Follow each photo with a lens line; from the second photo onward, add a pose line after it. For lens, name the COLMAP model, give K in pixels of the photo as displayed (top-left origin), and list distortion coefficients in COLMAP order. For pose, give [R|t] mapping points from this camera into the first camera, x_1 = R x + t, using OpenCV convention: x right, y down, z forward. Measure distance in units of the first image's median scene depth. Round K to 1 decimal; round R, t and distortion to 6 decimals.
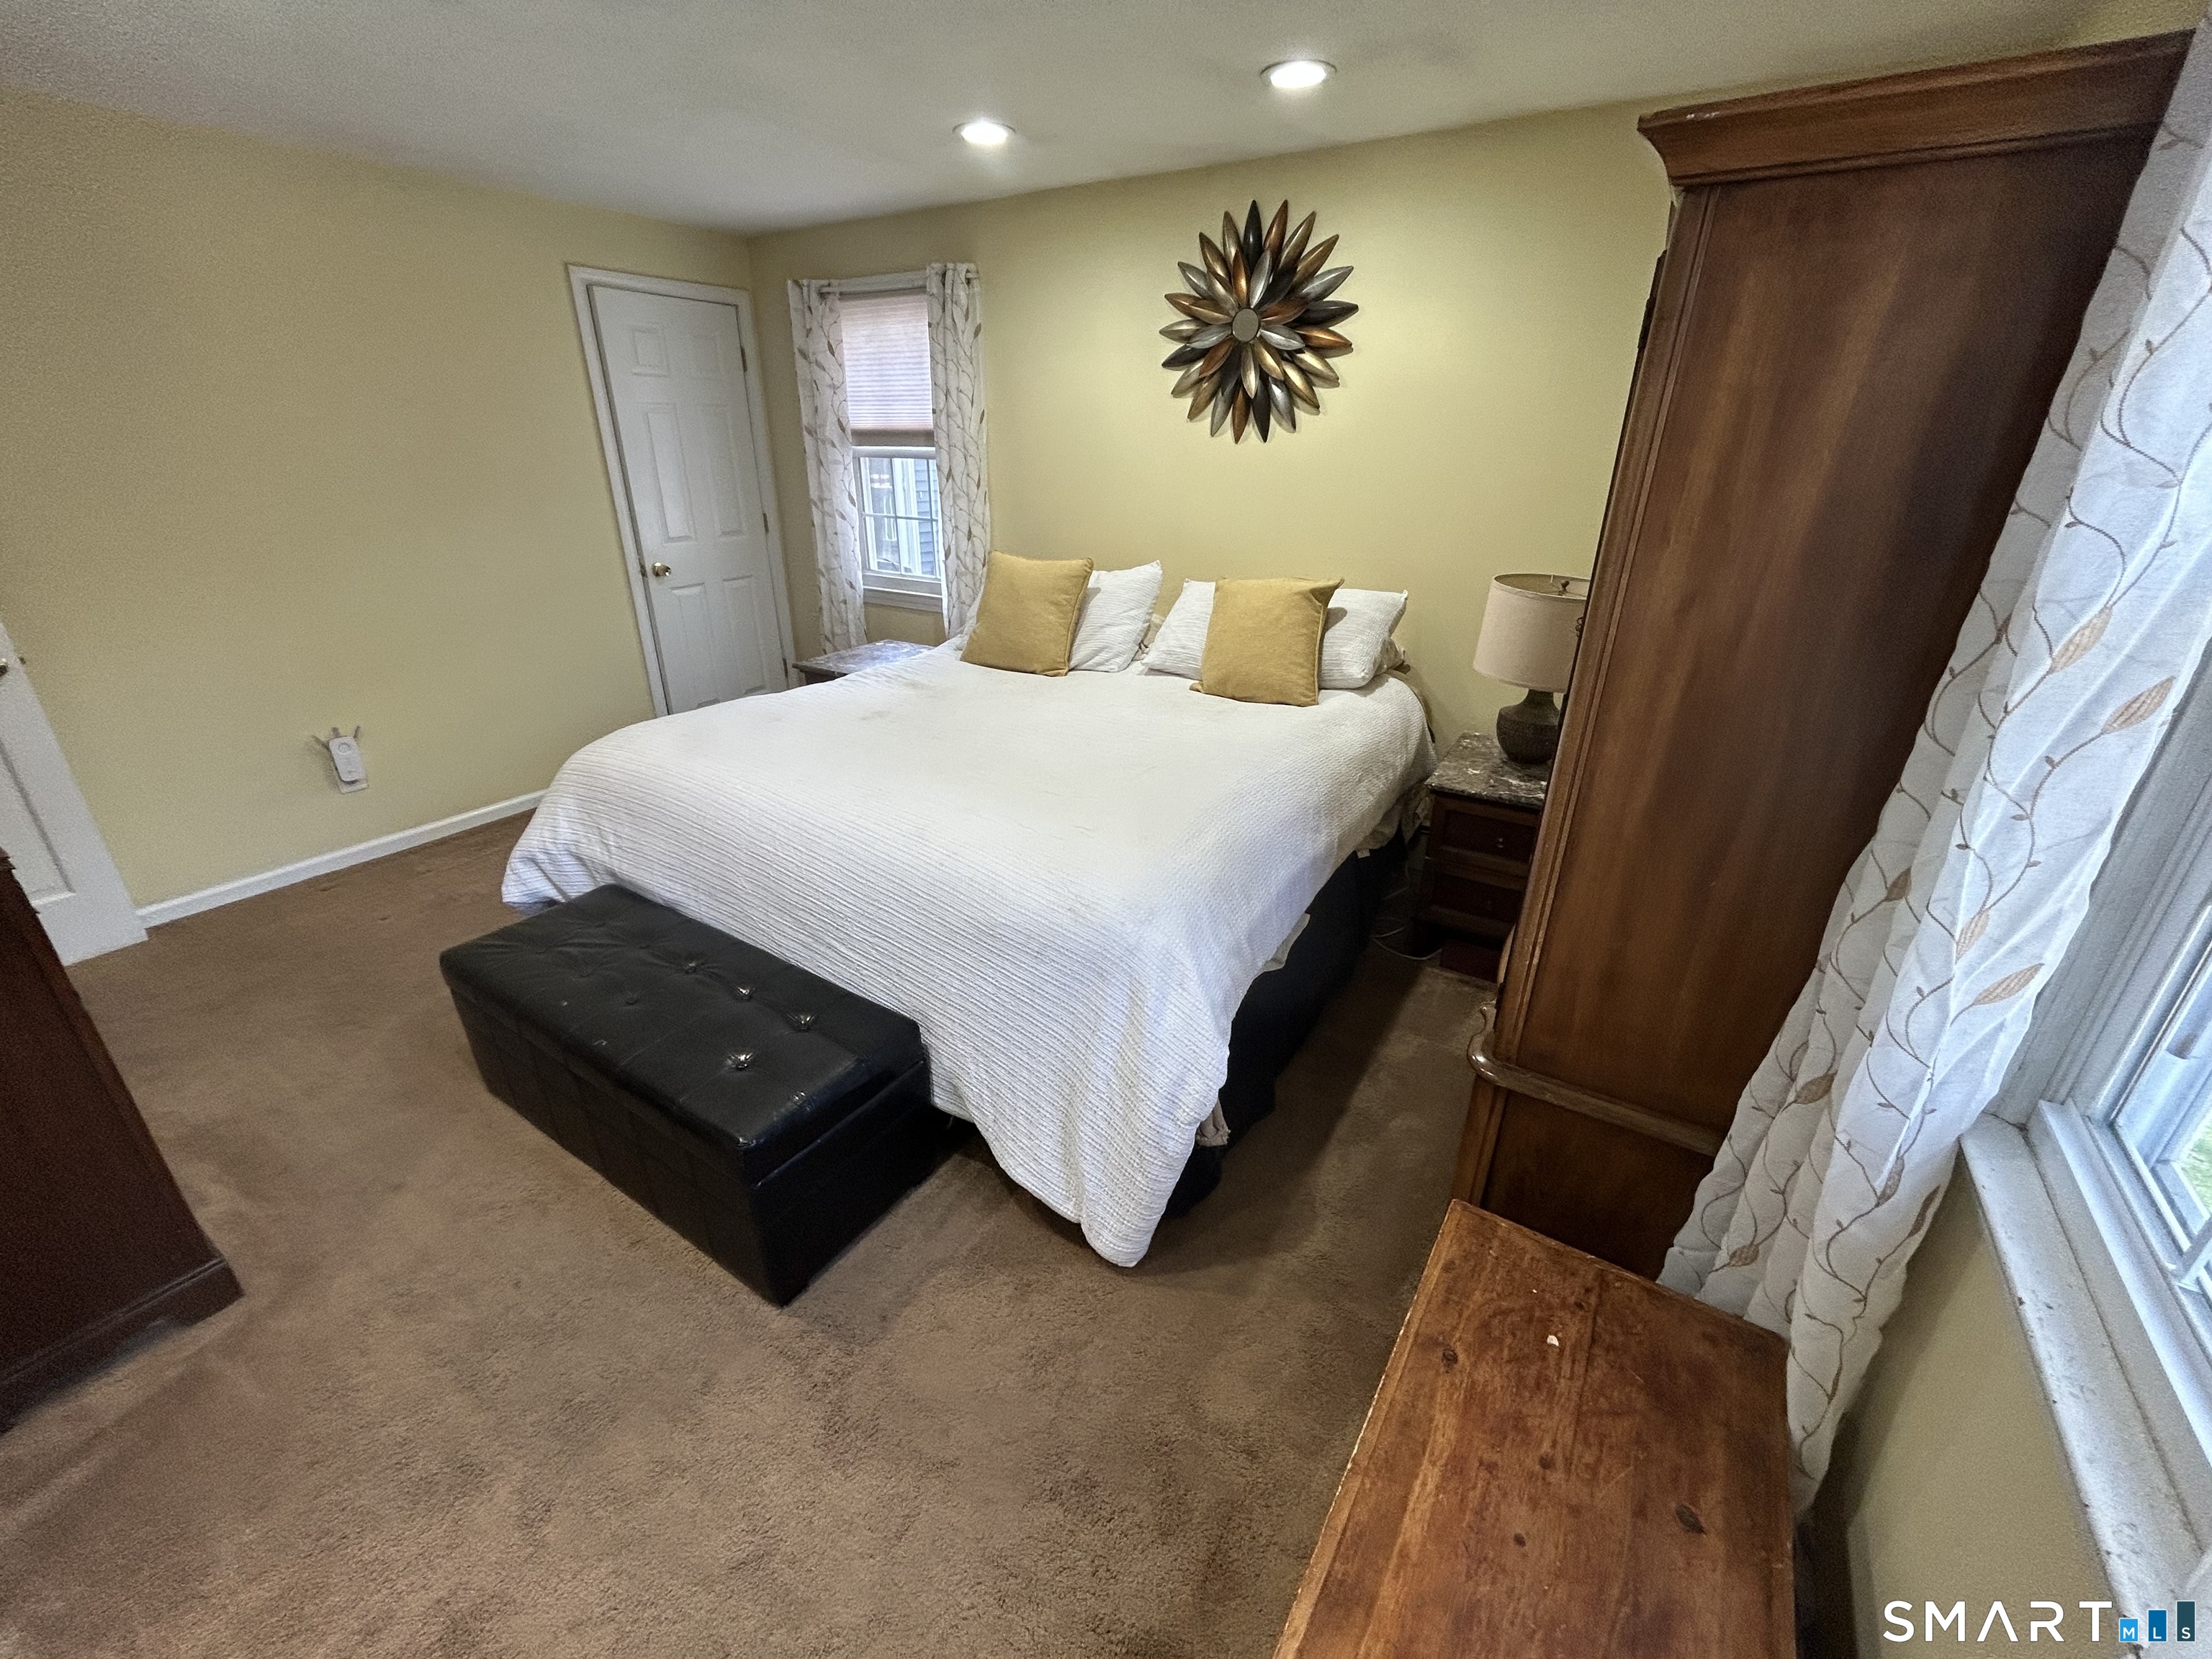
lens RADIAL K [[895.3, 0, 1099.9], [0, 895.3, 826.1], [0, 0, 1]] dist [0.000262, 0.001461]
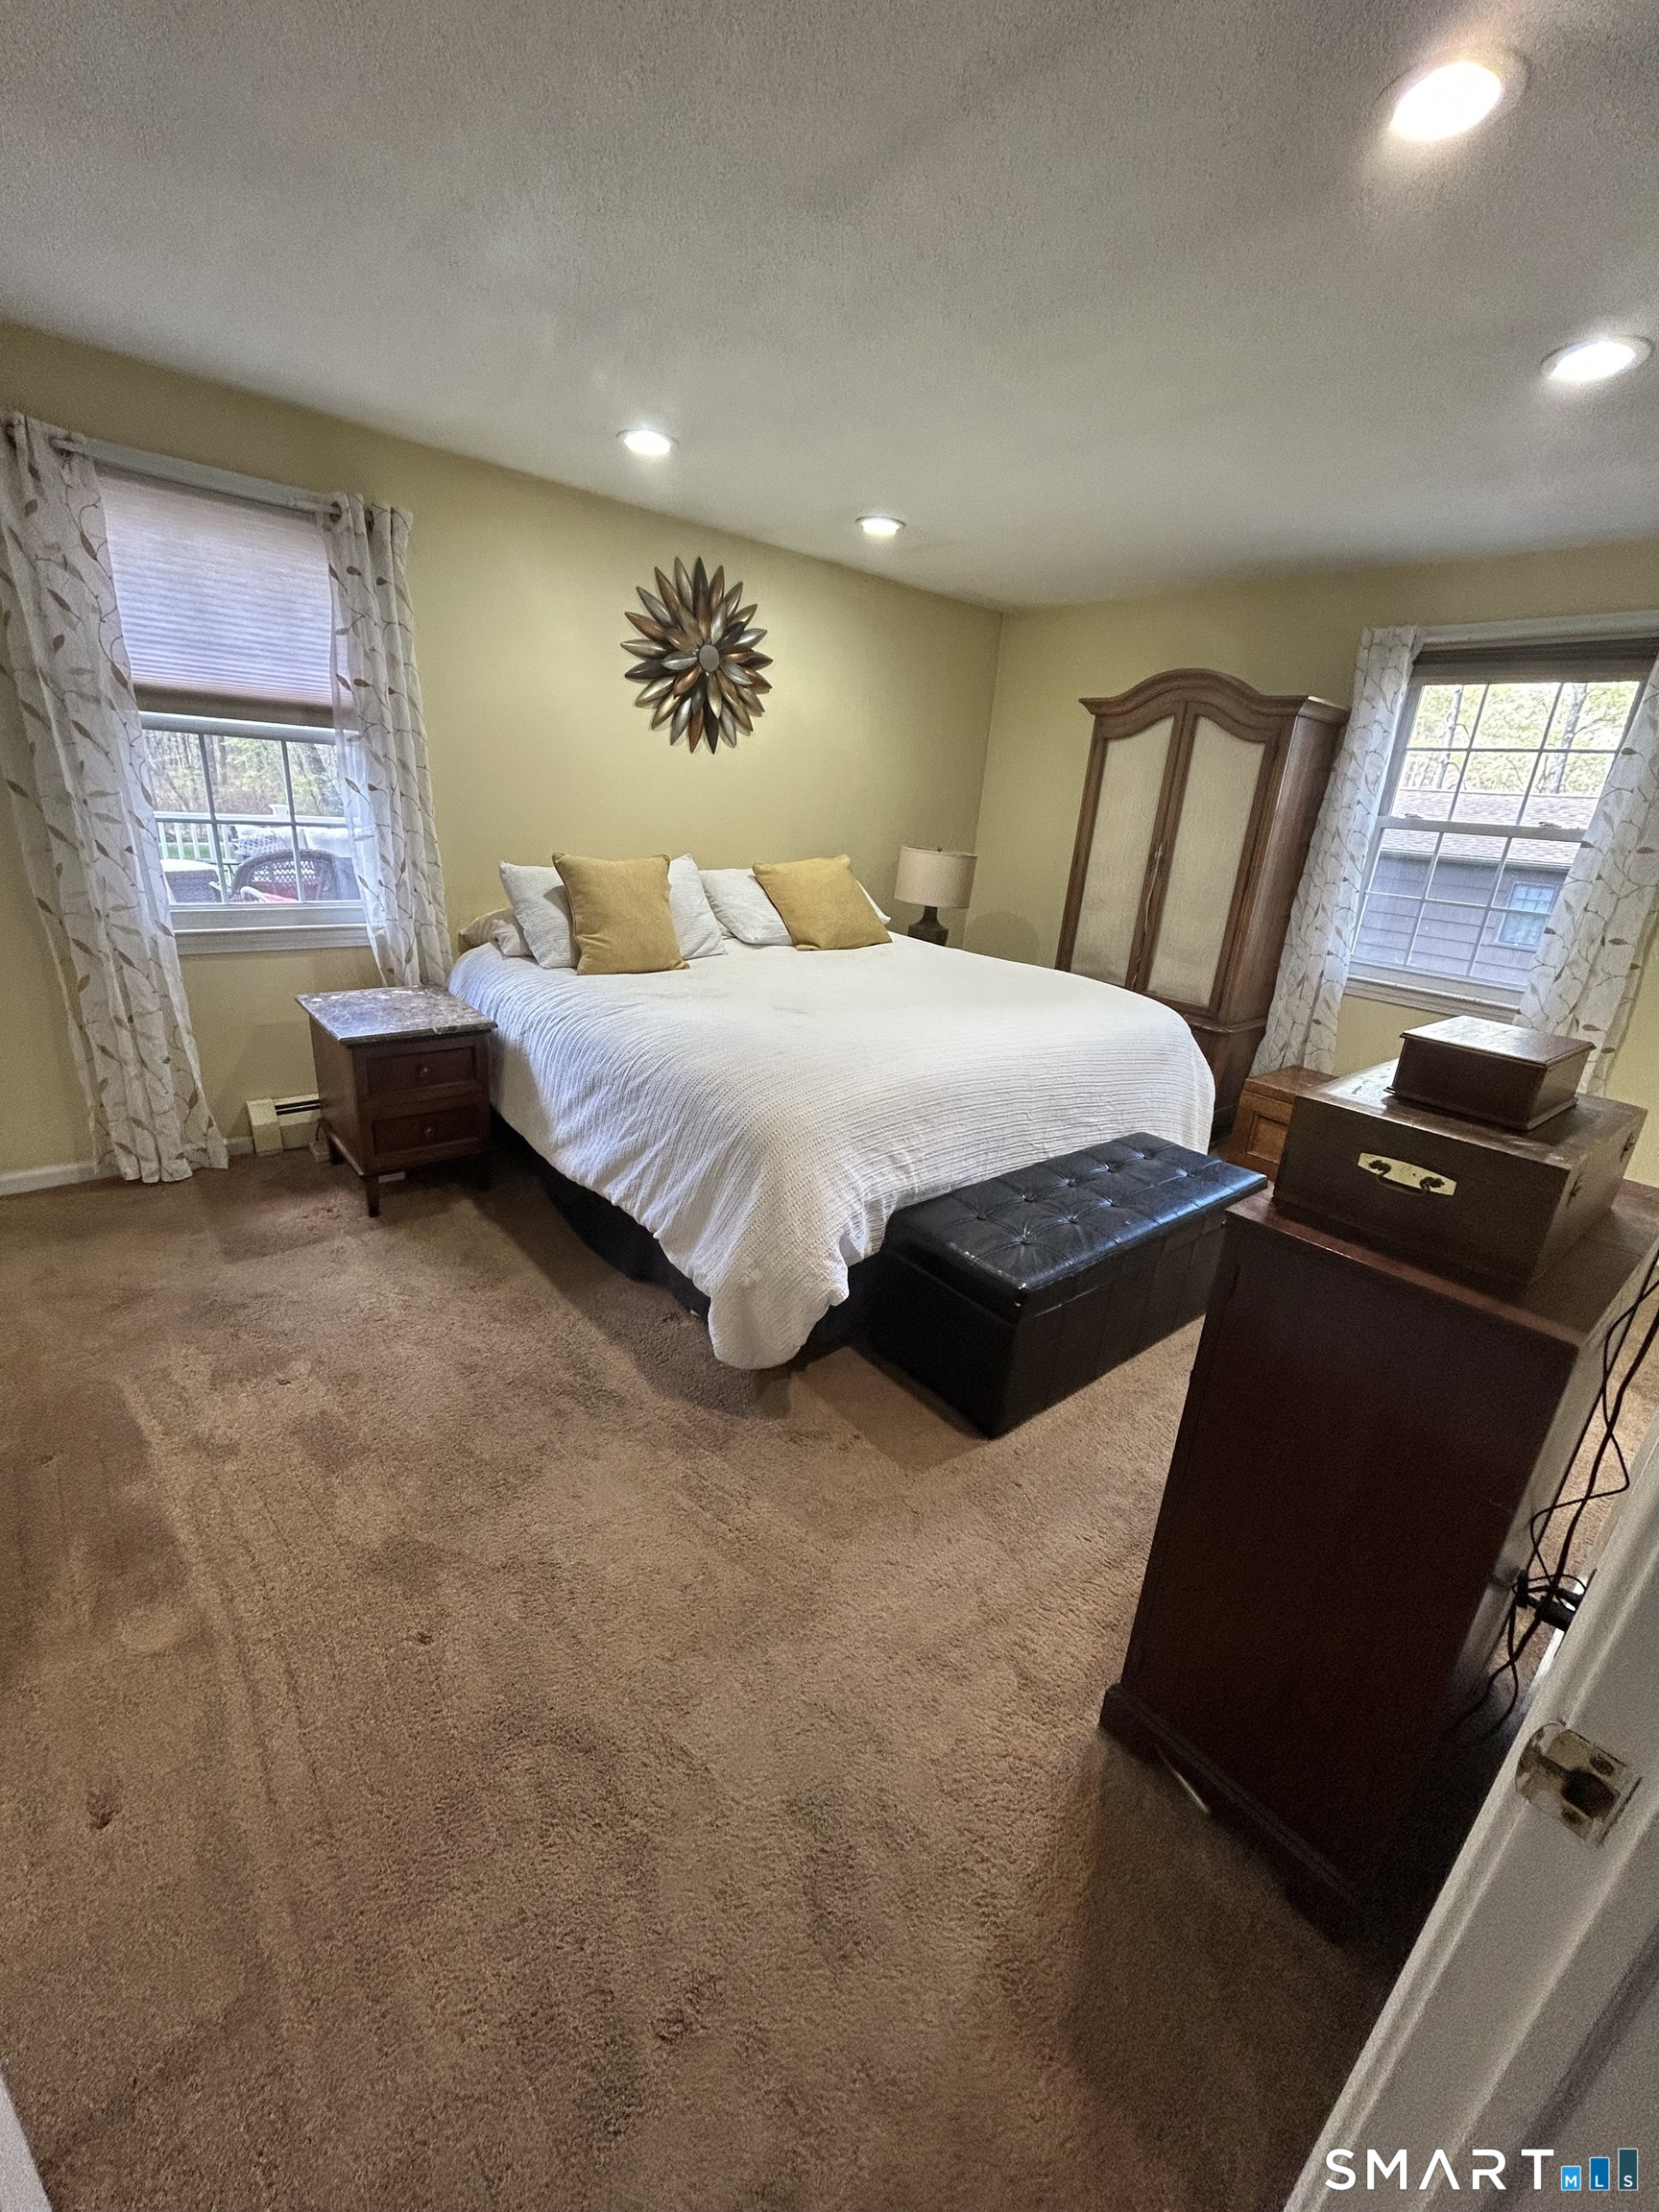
lens RADIAL K [[895.3, 0, 822.4], [0, 895.3, 1118.5], [0, 0, 1]] dist [0.000262, 0.001461]
pose [[0.302447, -0.318493, 0.898381, -1.013513], [0.313982, 0.923208, 0.221591, -0.190050], [-0.899968, 0.215056, 0.379222, 0.500396]]
